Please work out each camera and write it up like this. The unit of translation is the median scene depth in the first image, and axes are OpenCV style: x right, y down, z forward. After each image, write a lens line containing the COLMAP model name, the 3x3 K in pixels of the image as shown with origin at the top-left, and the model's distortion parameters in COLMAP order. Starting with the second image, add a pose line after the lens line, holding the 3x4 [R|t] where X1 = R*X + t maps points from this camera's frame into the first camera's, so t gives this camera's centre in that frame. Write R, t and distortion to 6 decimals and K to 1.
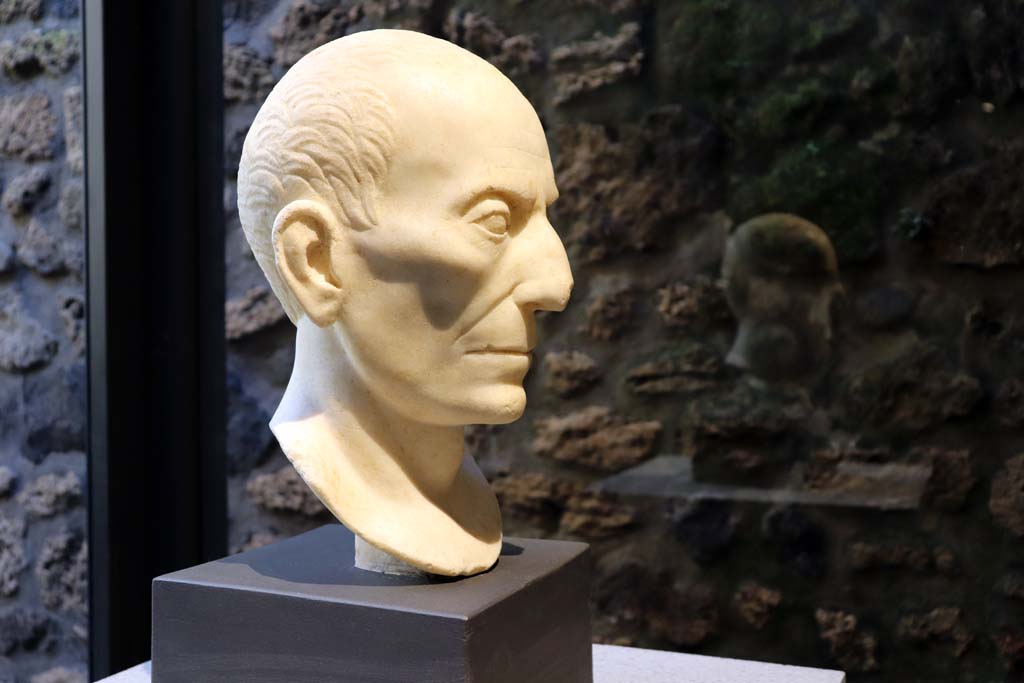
lens RADIAL K [[1155.2, 0, 513.2], [0, 1155.2, 340.8], [0, 0, 1]] dist [-0.032631, 0.000000]
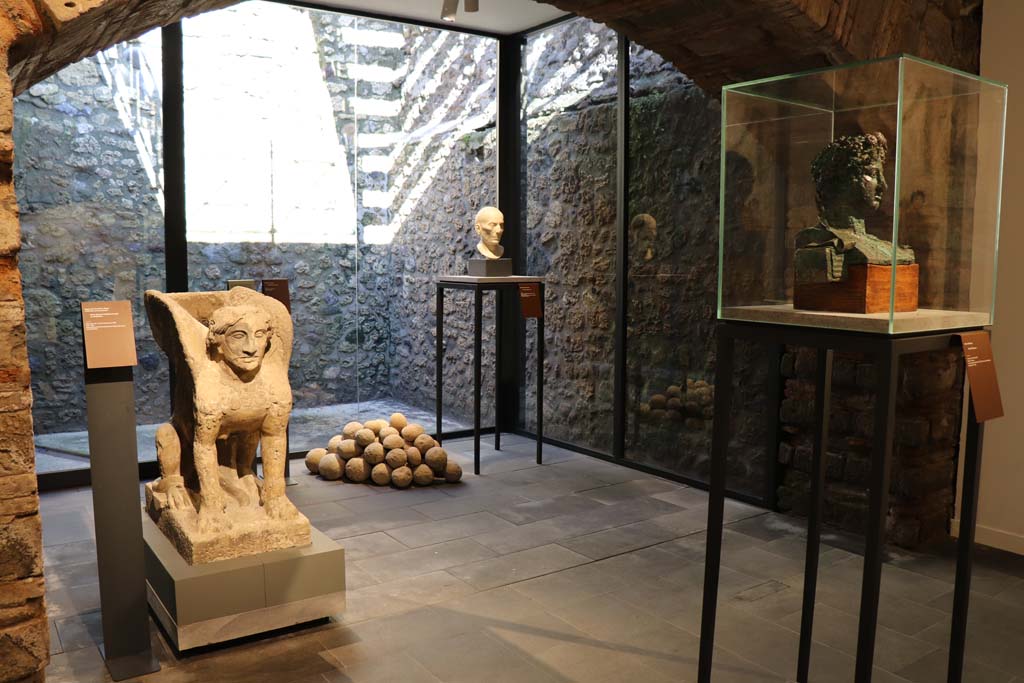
lens RADIAL K [[852.4, 0, 514.9], [0, 852.4, 343.5], [0, 0, 1]] dist [-0.146137, 0.102351]
pose [[0.835624, 0.064447, -0.545509, 1.848621], [-0.016418, 0.995580, 0.092471, 0.104247], [0.549057, -0.068315, 0.832988, -2.265934]]
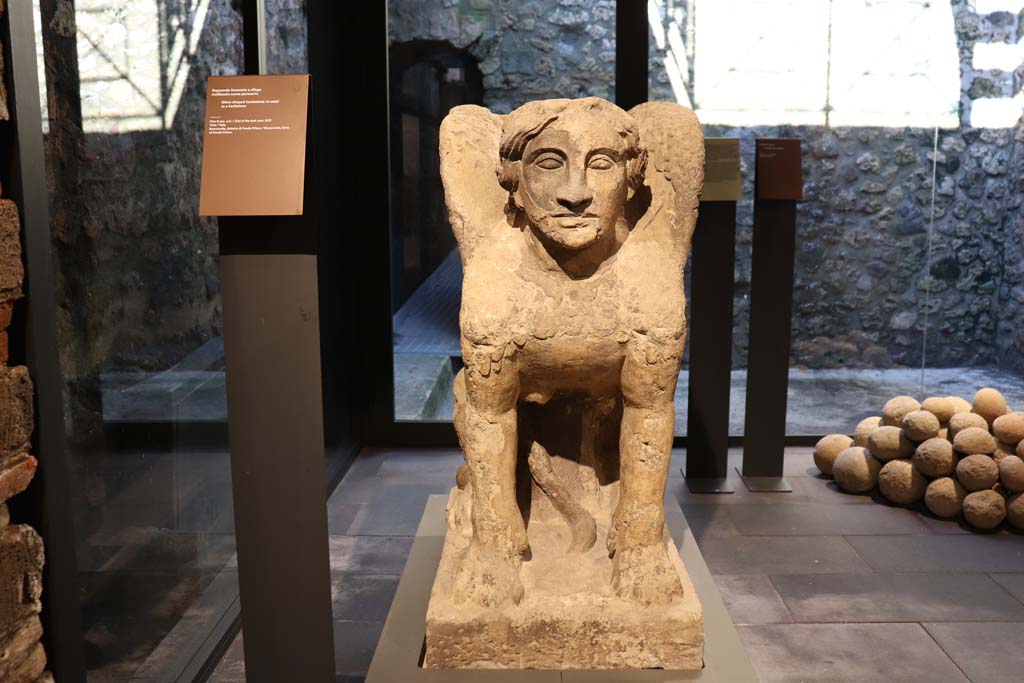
lens RADIAL K [[969.0, 0, 515.1], [0, 969.0, 353.6], [0, 0, 1]] dist [-0.044976, 0.000000]
pose [[0.352296, 0.157999, -0.922455, 1.211536], [-0.012176, 0.986337, 0.164291, 0.285051], [0.935809, -0.046647, 0.349407, -1.458882]]
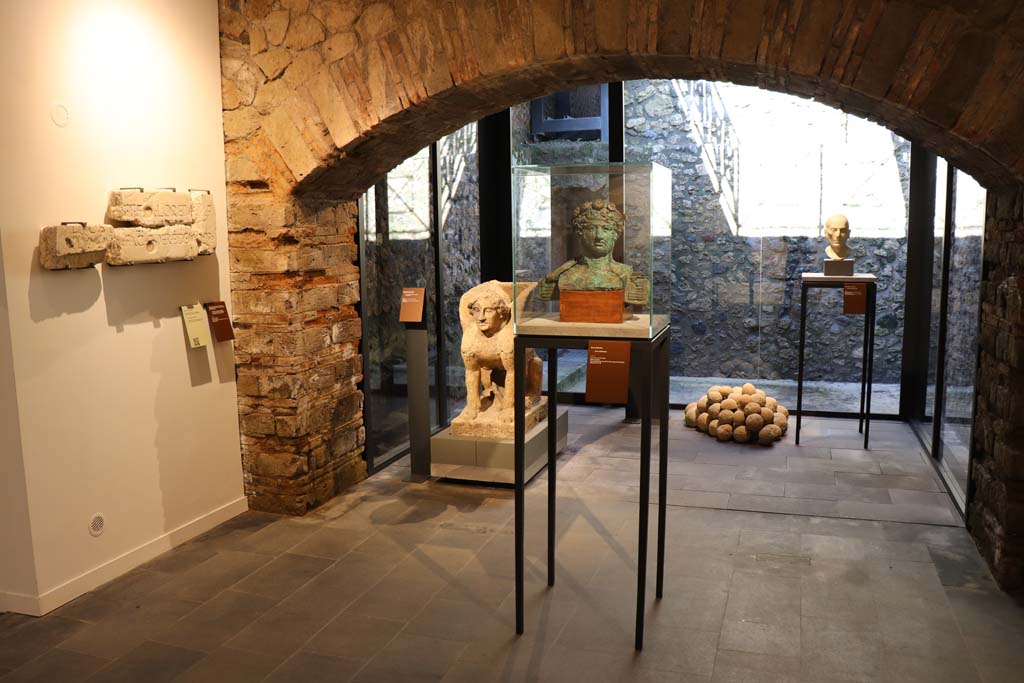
lens RADIAL K [[852.4, 0, 508.0], [0, 852.4, 342.4], [0, 0, 1]] dist [-0.146137, 0.102351]
pose [[0.048388, 0.138245, -0.989215, 3.521387], [-0.002877, 0.990391, 0.138269, -0.055585], [0.998824, -0.003845, 0.048321, -1.166386]]
